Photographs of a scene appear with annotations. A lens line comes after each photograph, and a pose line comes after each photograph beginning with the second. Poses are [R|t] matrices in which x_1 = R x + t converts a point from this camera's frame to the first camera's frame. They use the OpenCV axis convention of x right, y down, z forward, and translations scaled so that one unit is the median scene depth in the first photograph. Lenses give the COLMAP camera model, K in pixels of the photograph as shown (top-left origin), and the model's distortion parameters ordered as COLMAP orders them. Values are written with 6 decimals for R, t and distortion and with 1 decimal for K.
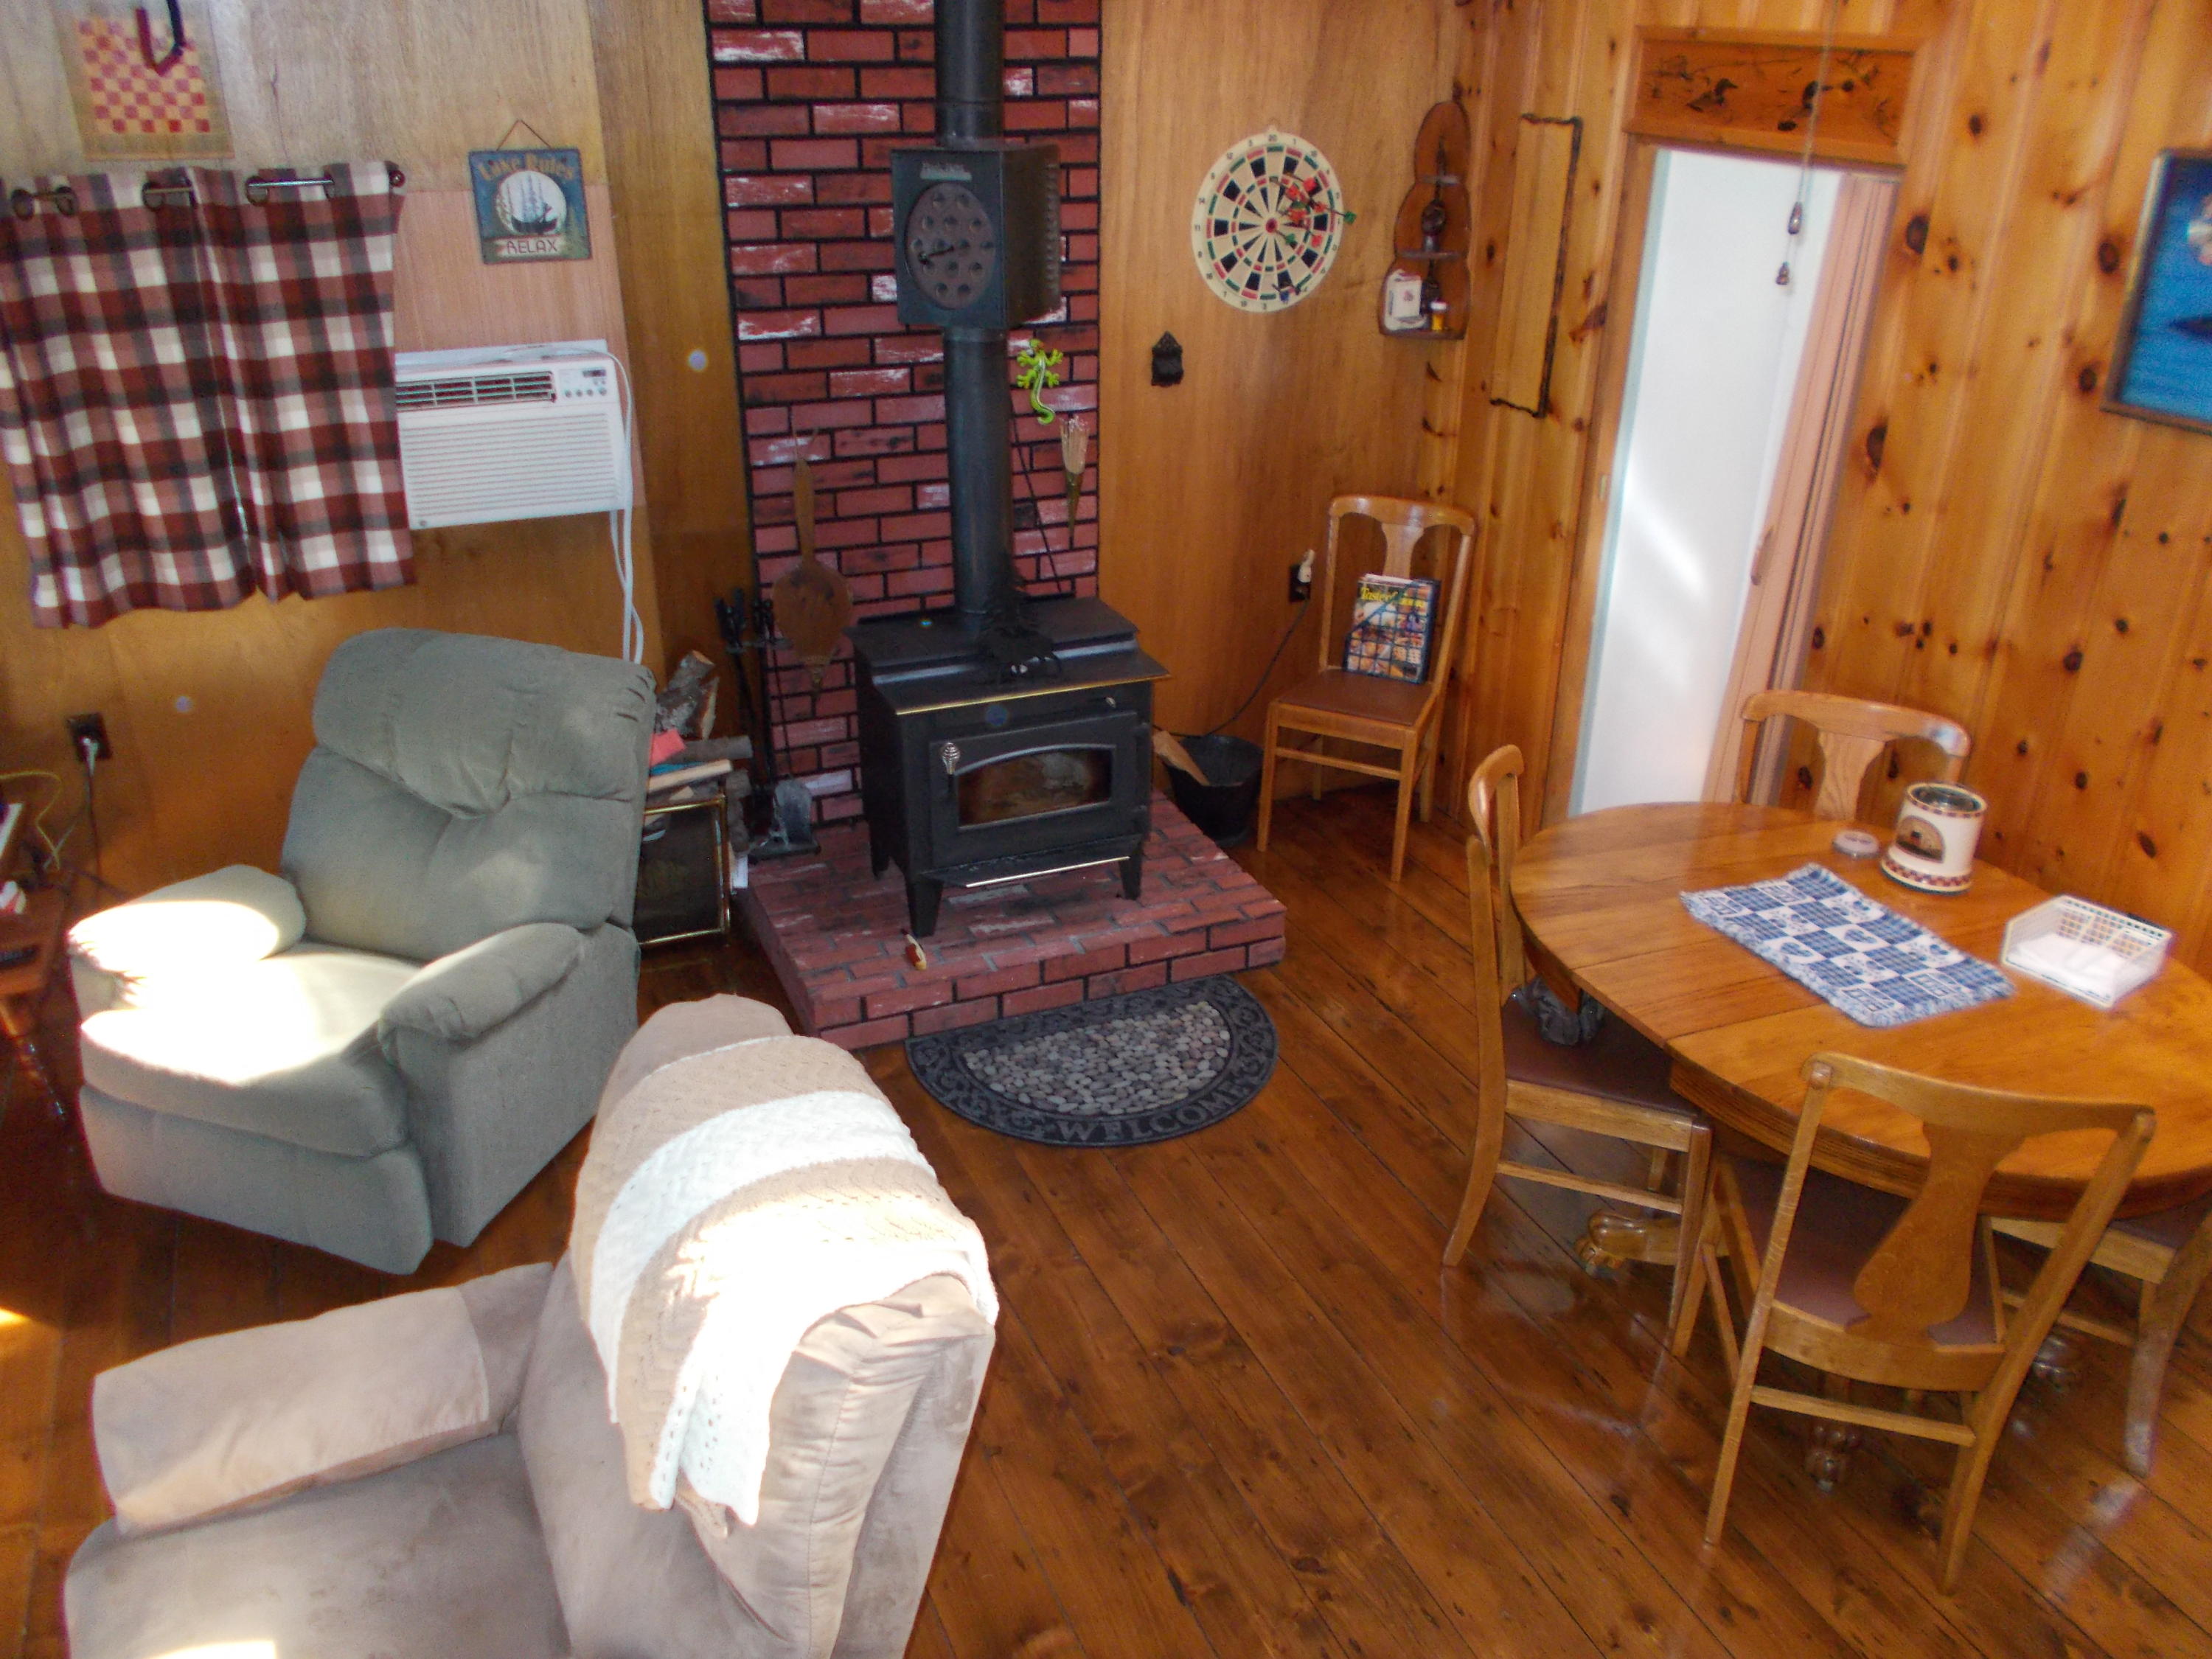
lens RADIAL K [[1691.4, 0, 1108.5], [0, 1691.4, 832.7], [0, 0, 1]] dist [0.006250, -0.003986]
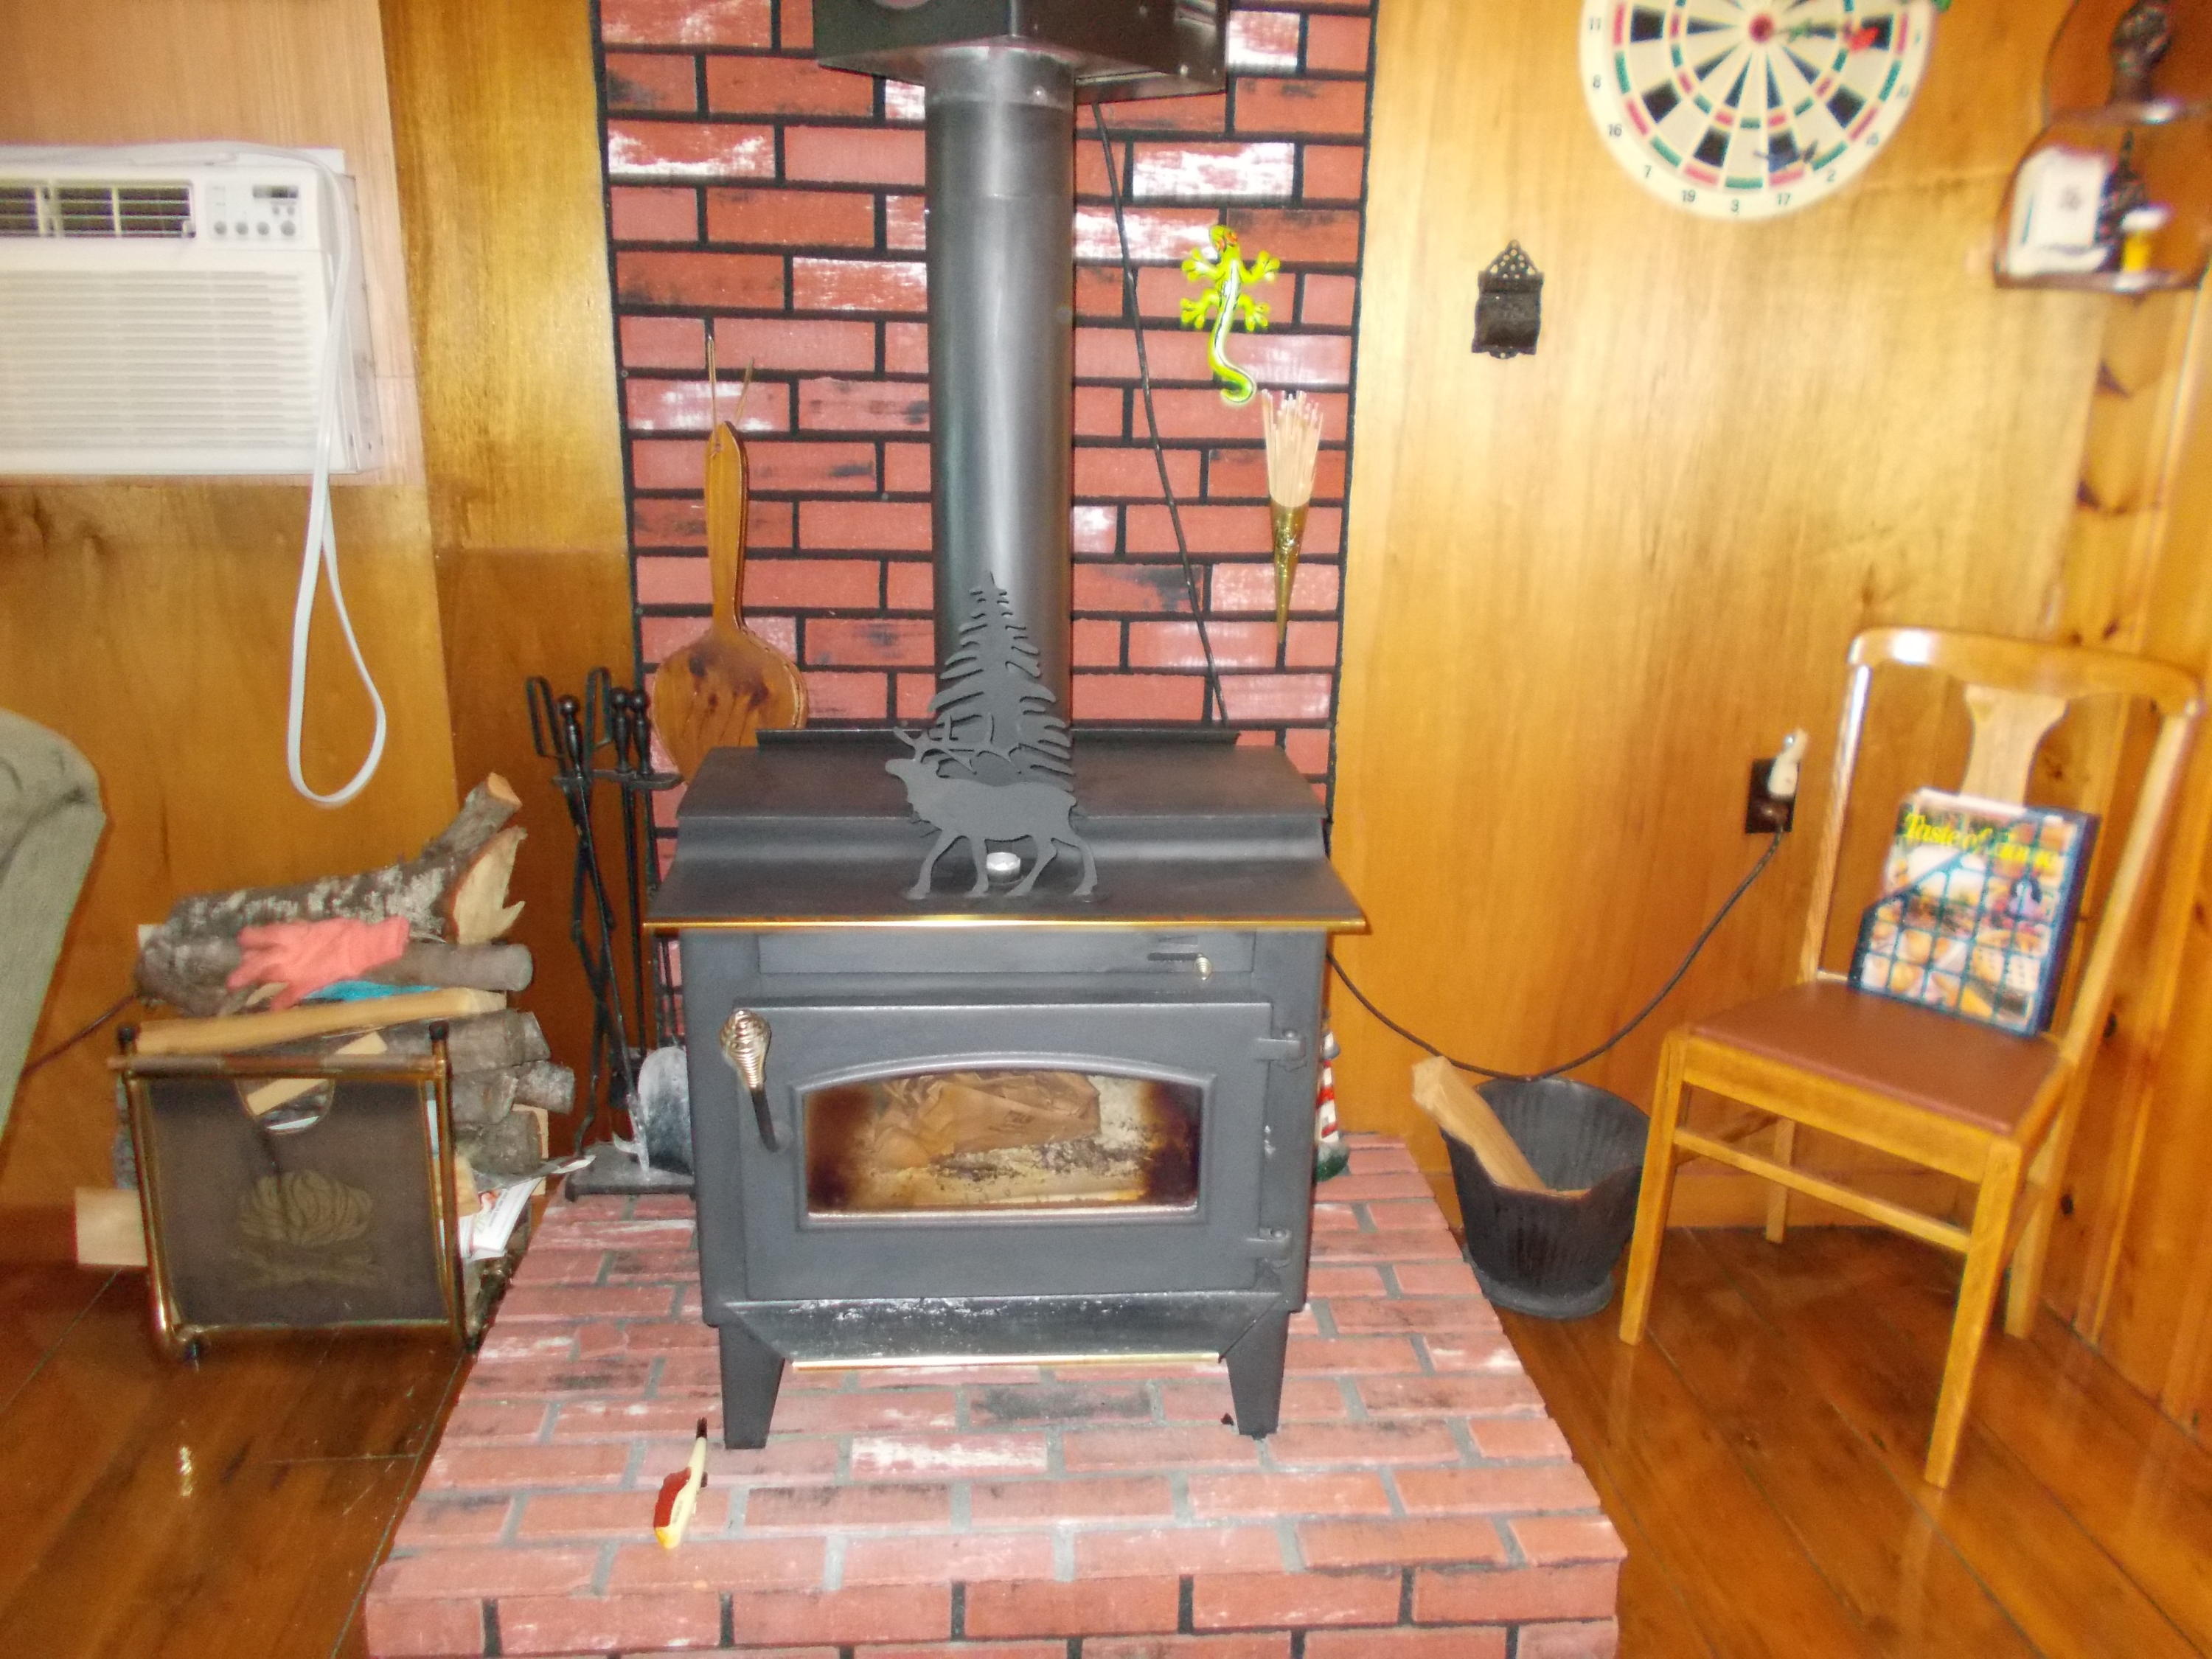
lens RADIAL K [[1691.4, 0, 1094.9], [0, 1691.4, 824.4], [0, 0, 1]] dist [0.006250, -0.003986]
pose [[0.946206, 0.104353, -0.306276, 0.087331], [-0.153062, 0.978315, -0.139541, -0.045570], [0.285073, 0.178913, 0.941660, 0.536109]]
